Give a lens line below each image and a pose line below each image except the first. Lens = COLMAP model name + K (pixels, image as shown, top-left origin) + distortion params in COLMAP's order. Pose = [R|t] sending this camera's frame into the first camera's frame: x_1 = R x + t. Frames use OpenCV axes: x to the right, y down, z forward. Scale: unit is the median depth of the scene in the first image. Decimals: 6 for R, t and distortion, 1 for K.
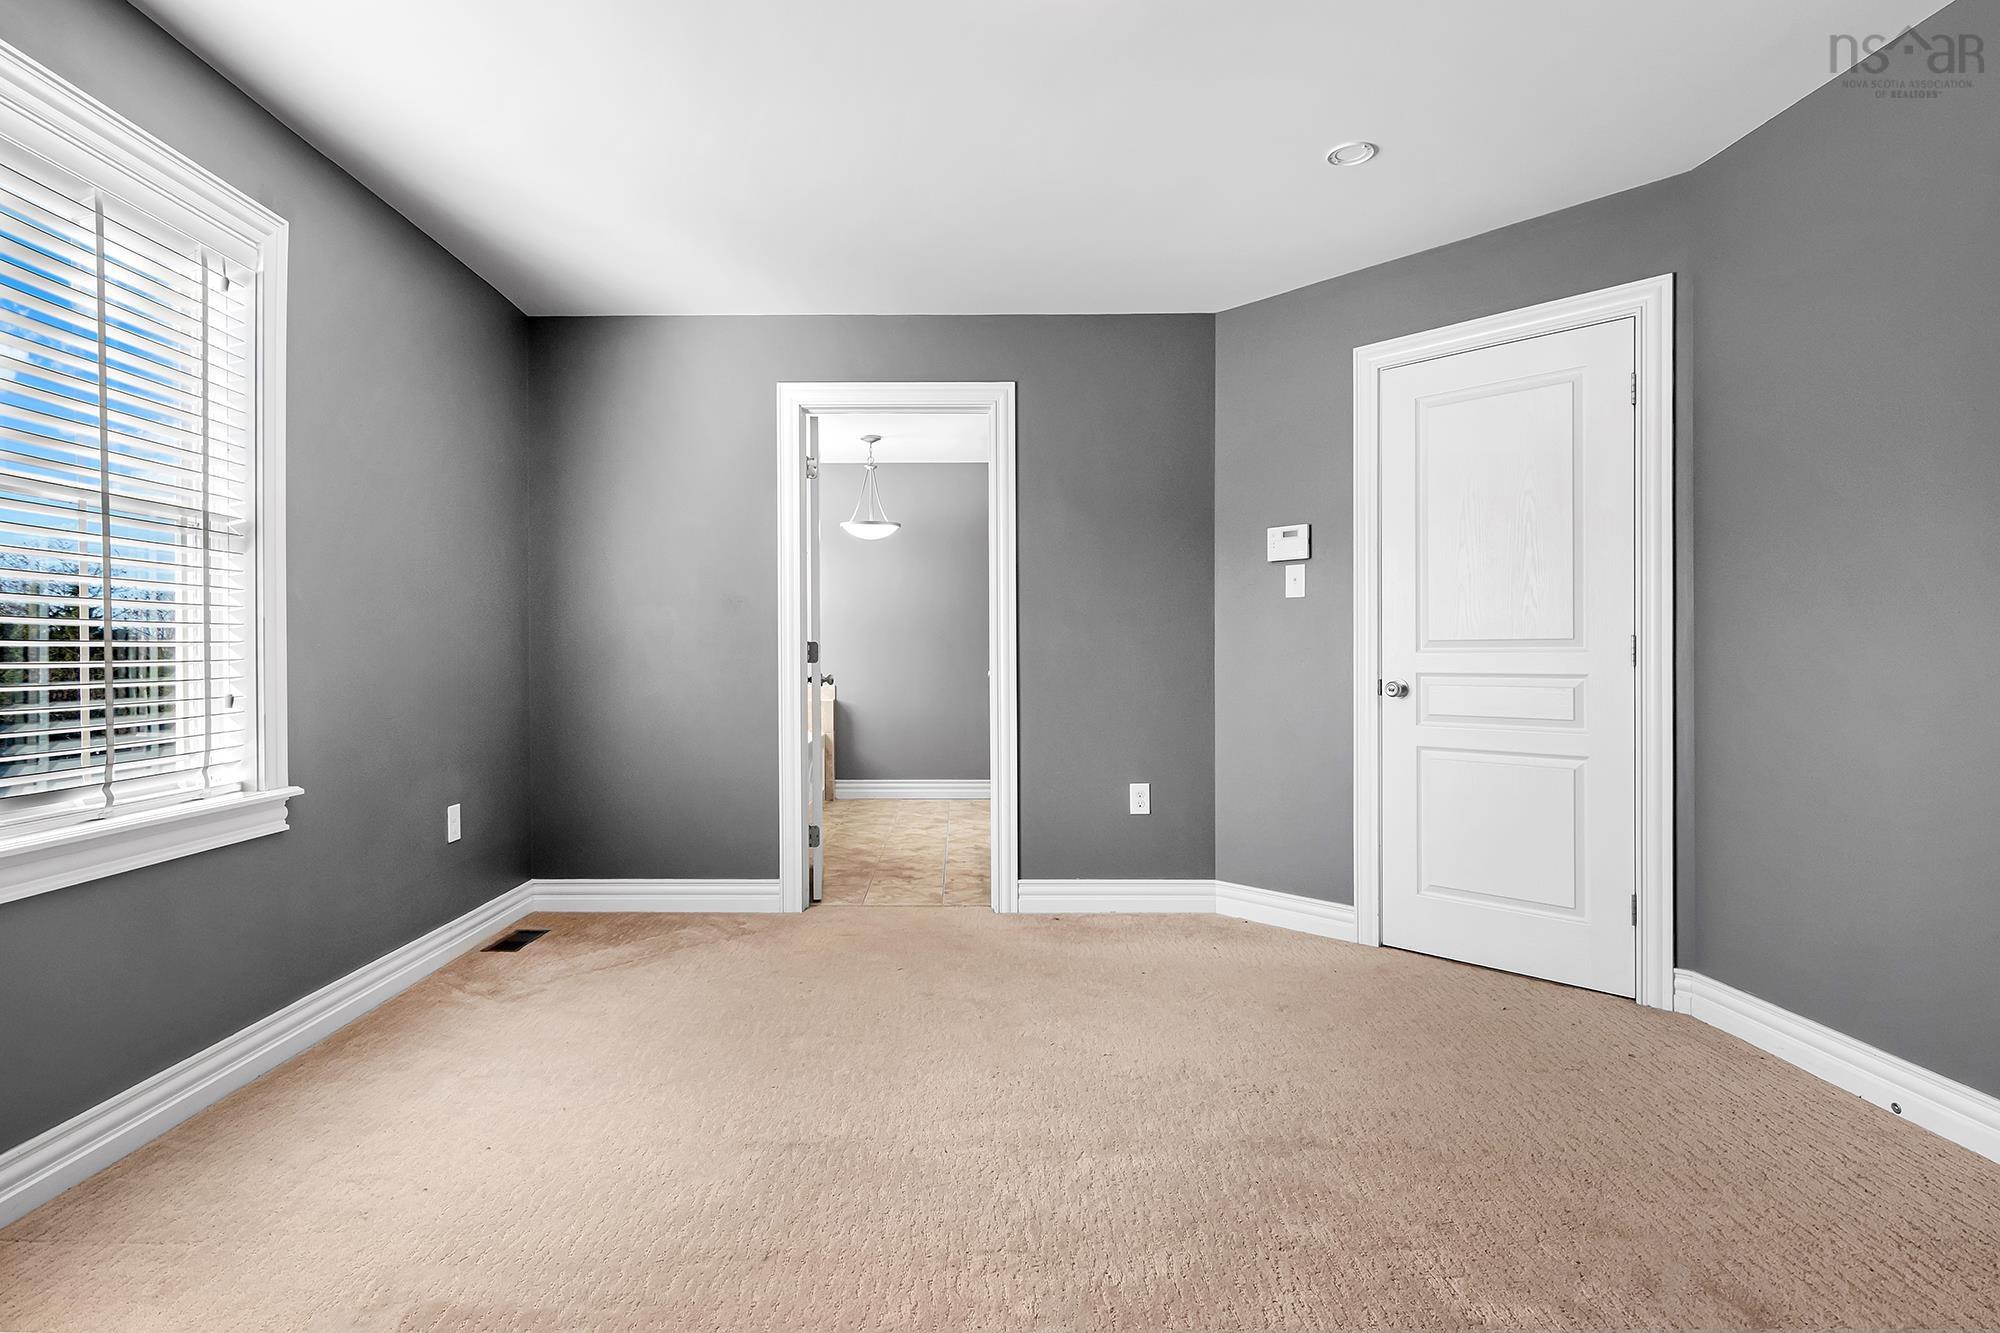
lens RADIAL K [[966.6, 0, 1013.9], [0, 966.6, 661.2], [0, 0, 1]] dist [-0.001101, 0.000895]
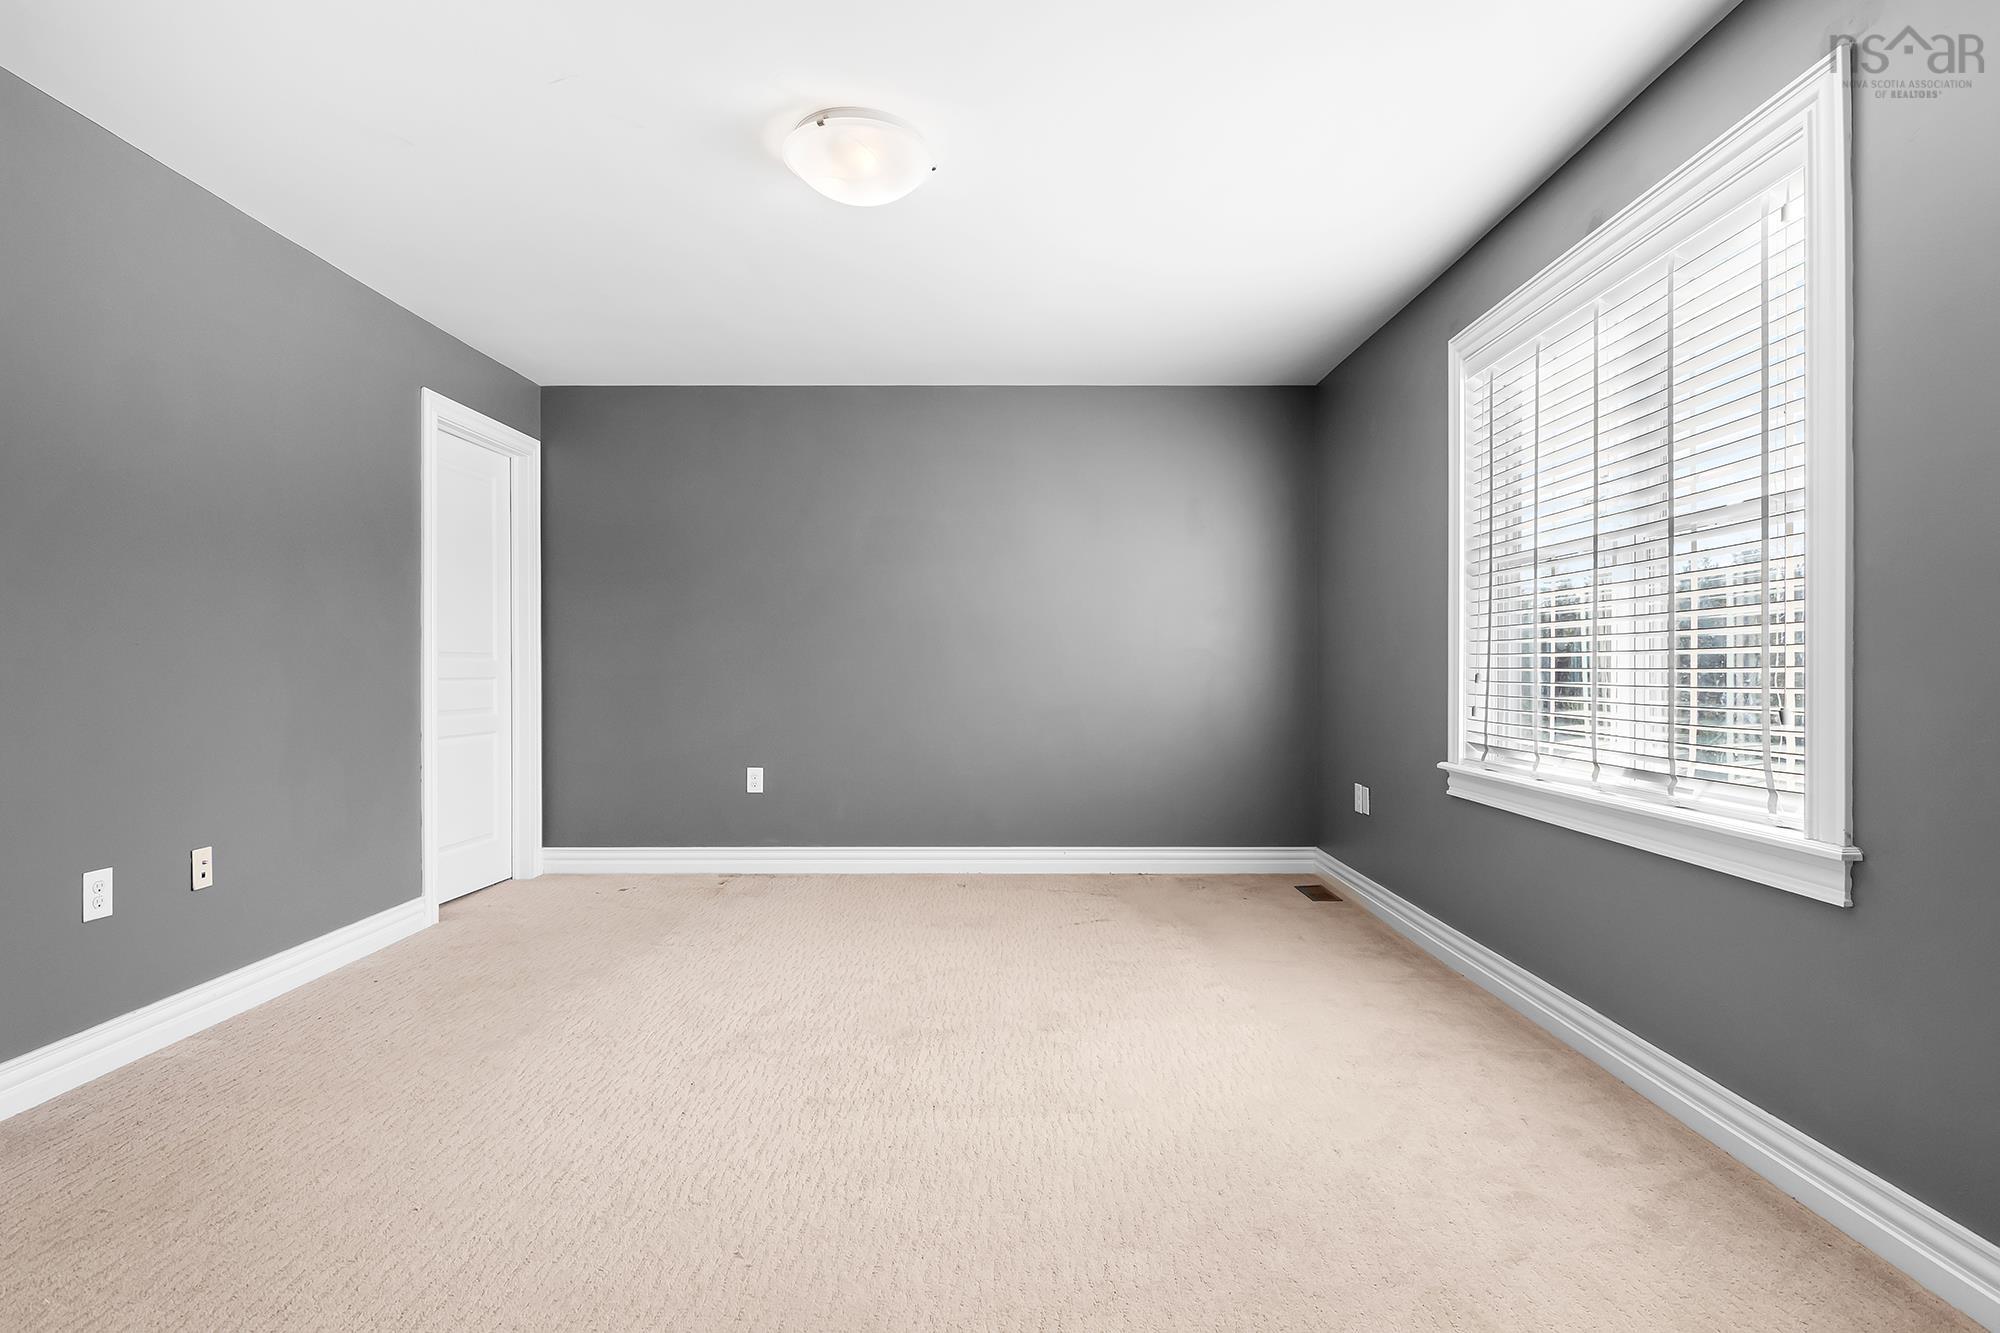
lens RADIAL K [[990.1, 0, 1047.9], [0, 990.1, 675.4], [0, 0, 1]] dist [0.001387, -0.000333]
pose [[-0.999508, 0.007421, 0.030485, -0.225047], [0.007769, 0.999906, 0.011312, -0.008815], [-0.030399, 0.011543, -0.999471, 2.028219]]
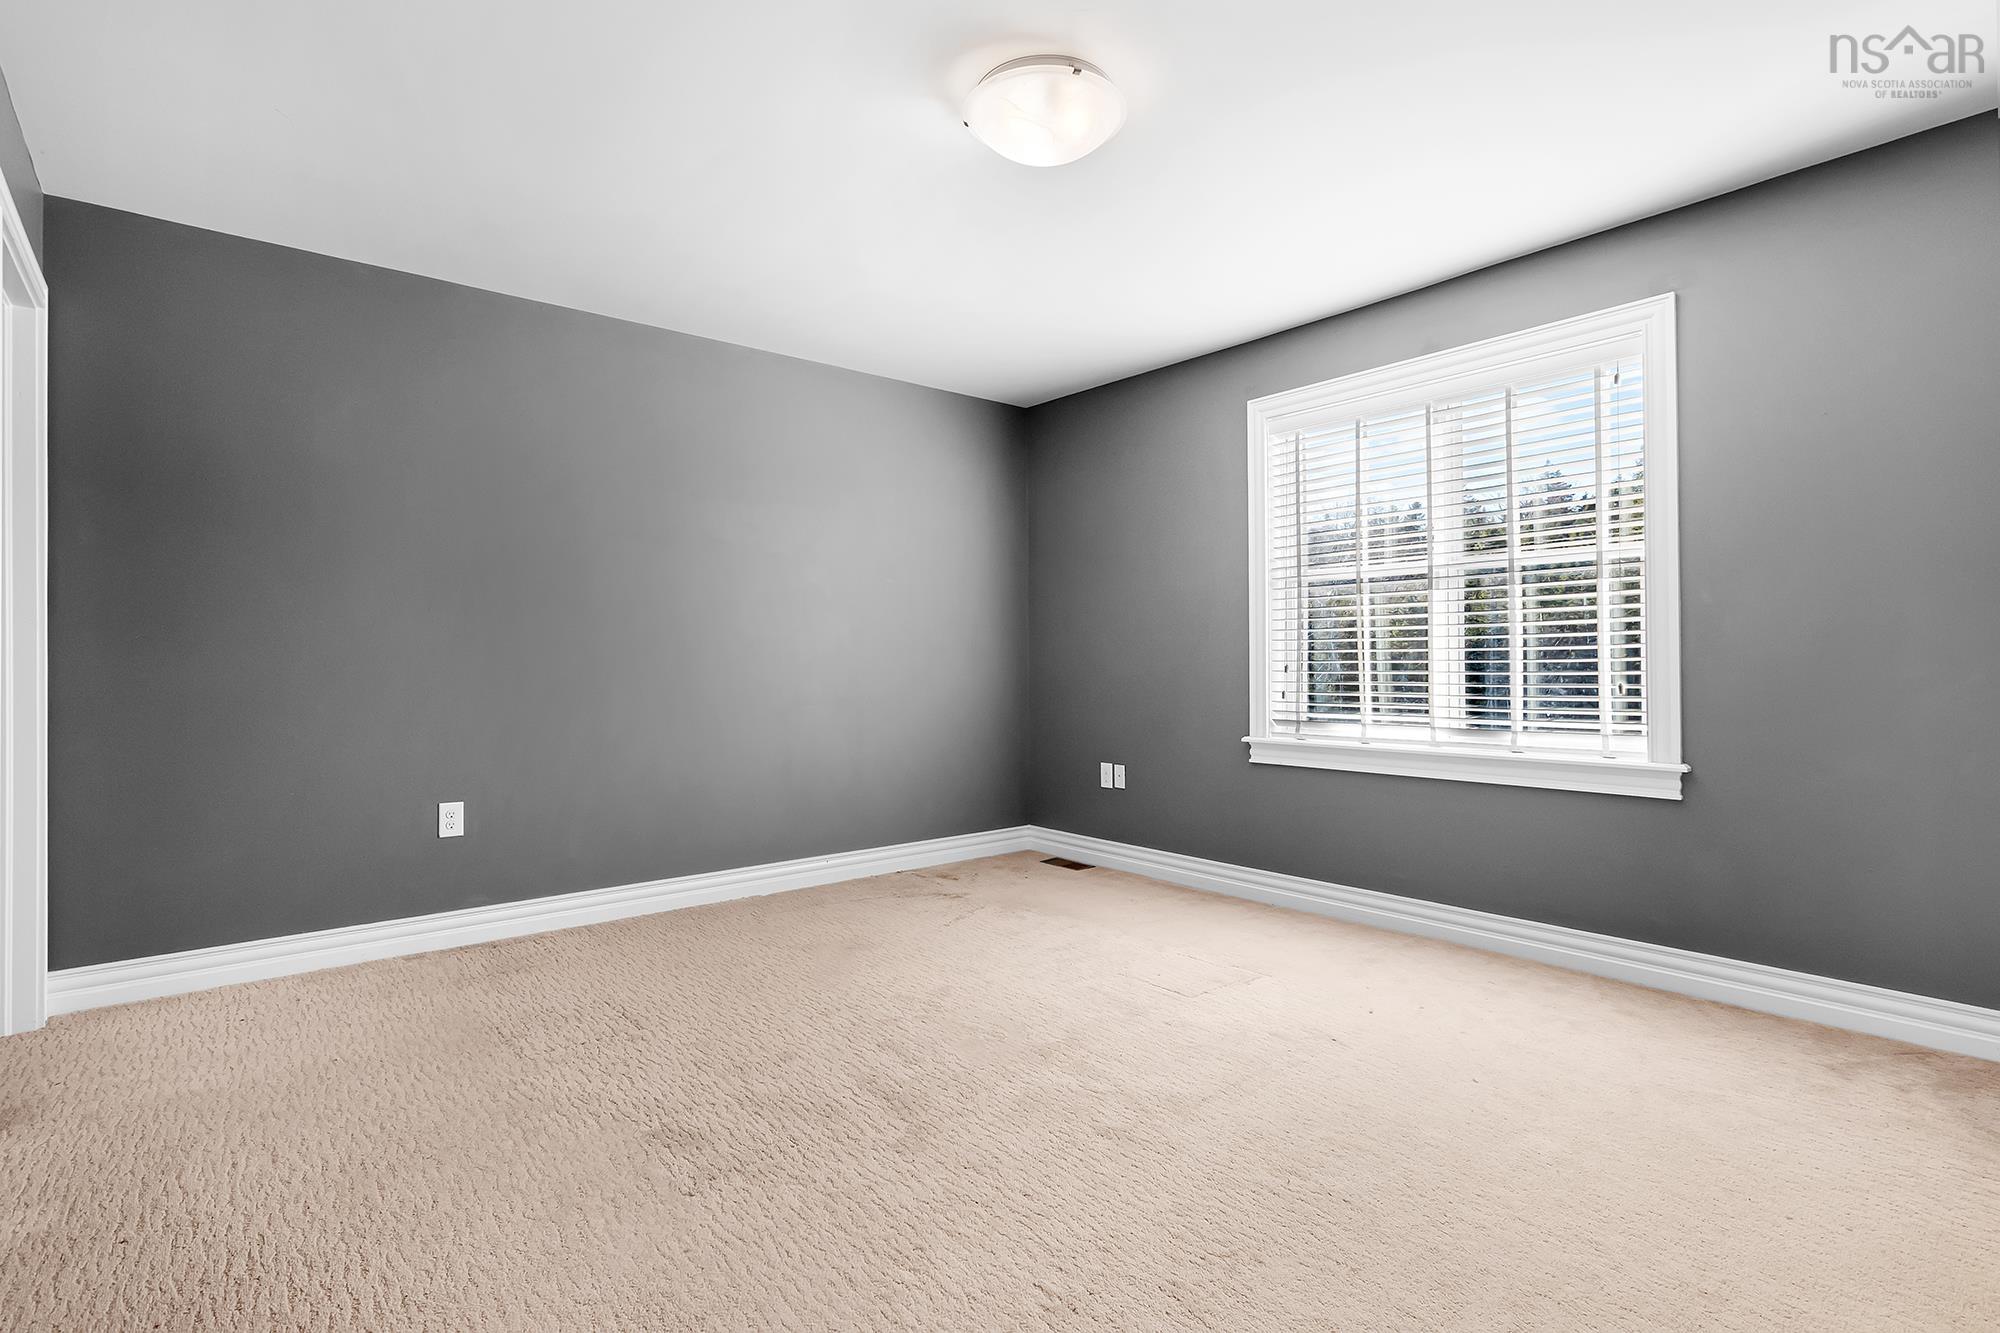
lens RADIAL K [[966.6, 0, 1013.9], [0, 966.6, 661.2], [0, 0, 1]] dist [-0.001101, 0.000895]
pose [[-0.784275, 0.011421, -0.620308, 0.735095], [0.009495, 0.999934, 0.006406, -0.014822], [0.620340, -0.000866, -0.784332, 1.660528]]
